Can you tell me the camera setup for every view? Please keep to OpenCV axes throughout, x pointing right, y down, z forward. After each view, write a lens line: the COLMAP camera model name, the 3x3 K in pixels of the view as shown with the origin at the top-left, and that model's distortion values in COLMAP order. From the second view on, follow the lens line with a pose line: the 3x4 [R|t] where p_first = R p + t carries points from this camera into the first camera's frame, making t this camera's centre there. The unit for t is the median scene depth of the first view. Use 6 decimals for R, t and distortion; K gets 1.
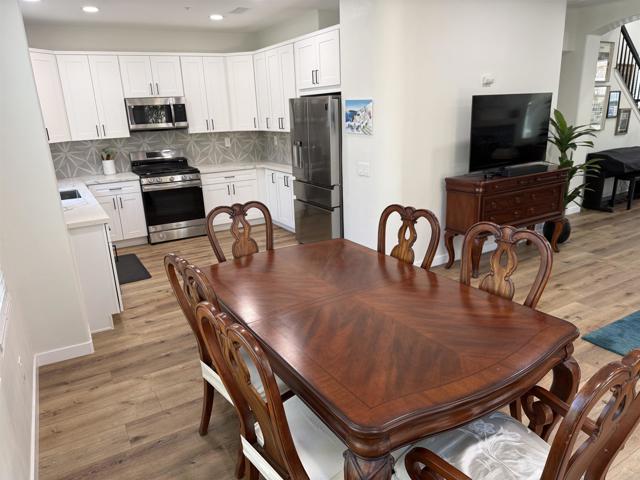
lens RADIAL K [[449.0, 0, 307.6], [0, 449.0, 235.6], [0, 0, 1]] dist [0.025412, -0.044319]
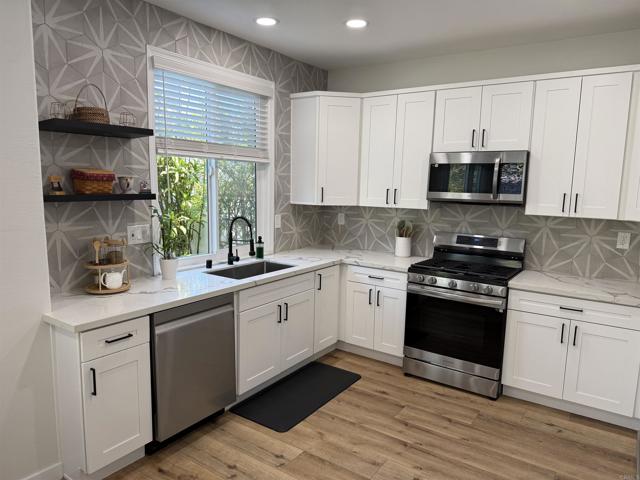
lens RADIAL K [[449.0, 0, 320.8], [0, 449.0, 246.2], [0, 0, 1]] dist [0.025412, -0.044319]
pose [[0.447101, 0.177852, -0.876624, 0.033641], [-0.283200, 0.957763, 0.049875, -0.039523], [0.848468, 0.225961, 0.478584, 0.142800]]
